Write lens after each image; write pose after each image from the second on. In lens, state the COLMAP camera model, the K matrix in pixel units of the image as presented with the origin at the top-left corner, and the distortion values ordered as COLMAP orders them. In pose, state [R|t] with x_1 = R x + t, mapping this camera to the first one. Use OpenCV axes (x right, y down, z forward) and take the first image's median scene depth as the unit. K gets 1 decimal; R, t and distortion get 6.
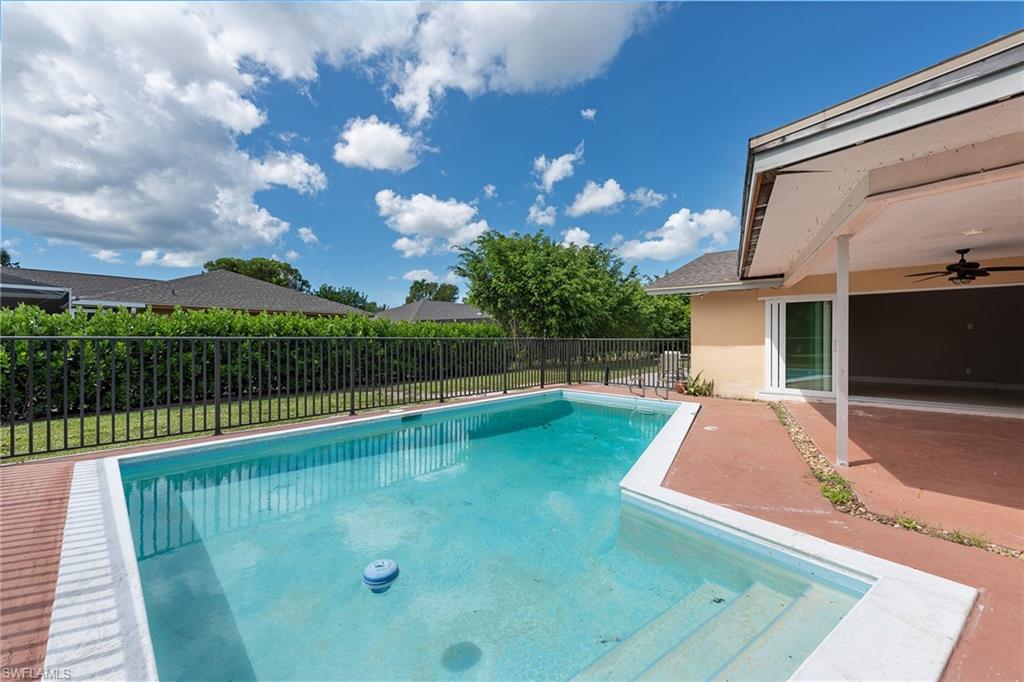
lens RADIAL K [[414.8, 0, 512.0], [0, 414.8, 341.0], [0, 0, 1]] dist [0.000414, 0.000123]
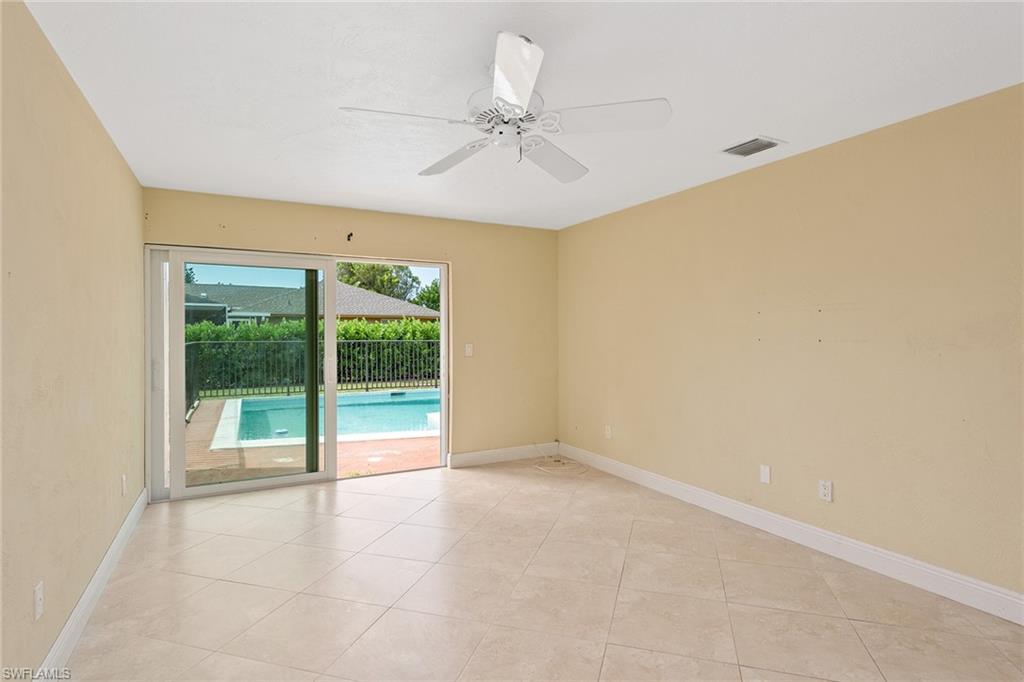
lens RADIAL K [[551.8, 0, 512.0], [0, 551.8, 341.0], [0, 0, 1]] dist [-0.000669, -0.000087]
pose [[0.942007, -0.001098, -0.335592, 0.496915], [0.002892, 0.999984, 0.004847, -0.009542], [0.335582, -0.005536, 0.941995, -0.457961]]
